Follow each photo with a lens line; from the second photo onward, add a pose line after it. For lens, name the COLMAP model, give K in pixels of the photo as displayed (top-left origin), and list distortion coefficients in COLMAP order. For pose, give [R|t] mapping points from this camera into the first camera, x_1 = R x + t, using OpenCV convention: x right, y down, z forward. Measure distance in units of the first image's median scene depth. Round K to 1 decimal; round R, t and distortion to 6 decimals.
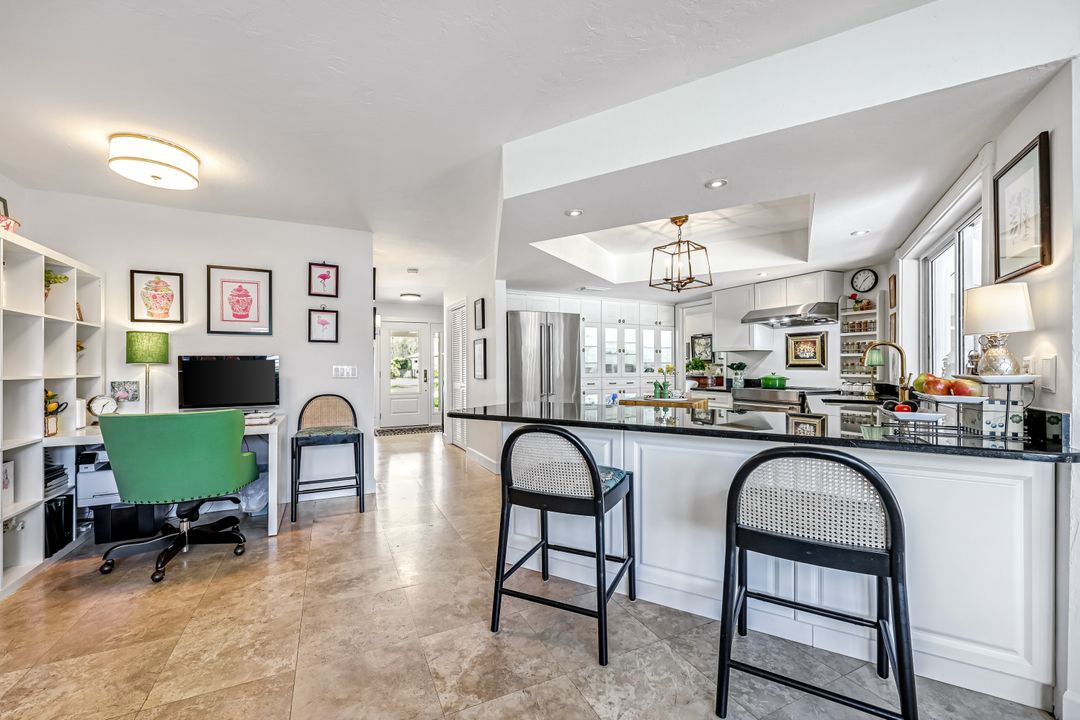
lens RADIAL K [[435.1, 0, 533.4], [0, 435.1, 364.1], [0, 0, 1]] dist [0.000068, 0.000484]
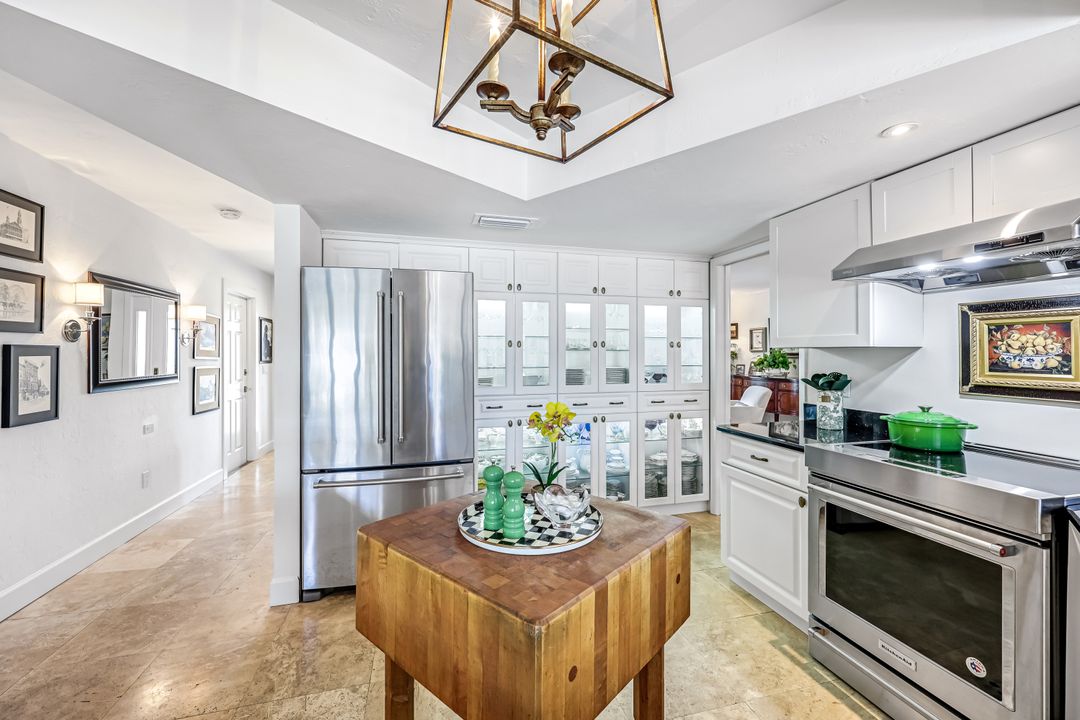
lens RADIAL K [[435.1, 0, 543.2], [0, 435.1, 350.2], [0, 0, 1]] dist [0.000068, 0.000484]
pose [[0.985037, 0.004910, -0.172270, 0.259729], [-0.005144, 0.999986, -0.000910, -0.025260], [0.172263, 0.001783, 0.985049, 0.513482]]
